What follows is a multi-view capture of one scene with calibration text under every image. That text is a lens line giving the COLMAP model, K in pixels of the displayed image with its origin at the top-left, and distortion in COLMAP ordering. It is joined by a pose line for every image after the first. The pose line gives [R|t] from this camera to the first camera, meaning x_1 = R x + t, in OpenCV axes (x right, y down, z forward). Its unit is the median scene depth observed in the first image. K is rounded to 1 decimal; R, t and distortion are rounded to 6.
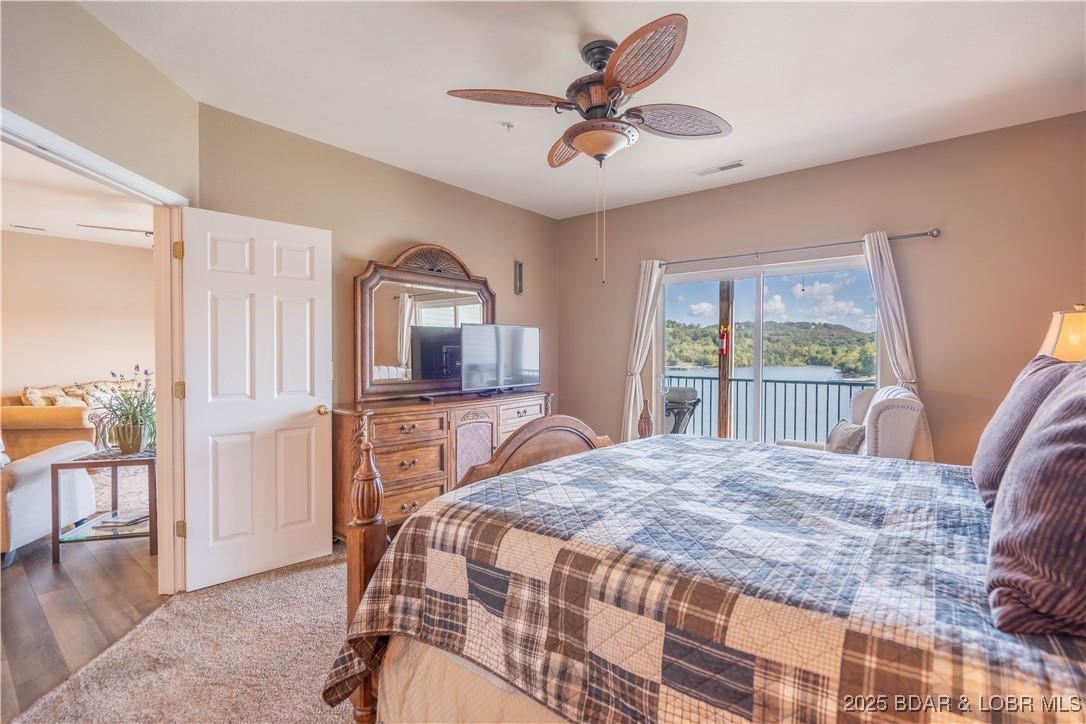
lens RADIAL K [[493.1, 0, 543.0], [0, 493.1, 362.0], [0, 0, 1]] dist [-0.000359, 0.000727]
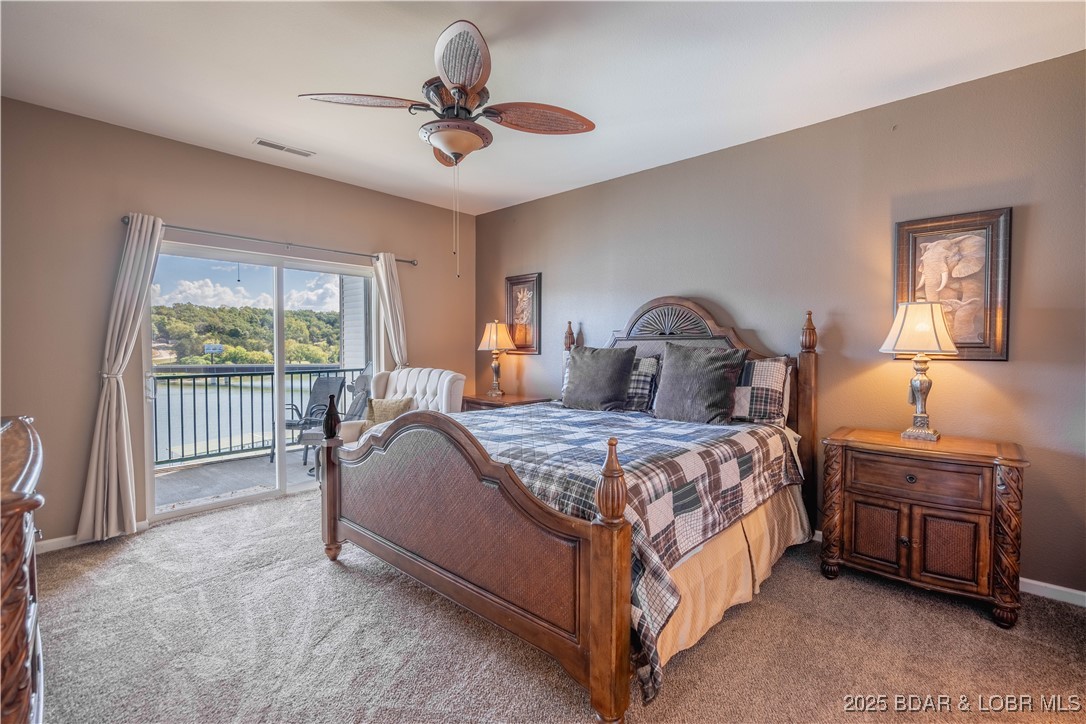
lens RADIAL K [[493.1, 0, 543.0], [0, 493.1, 362.0], [0, 0, 1]] dist [-0.000359, 0.000727]
pose [[0.092737, -0.027929, 0.995299, -0.614036], [0.018253, 0.999486, 0.026346, -0.001547], [-0.995523, 0.015724, 0.093199, 0.488305]]
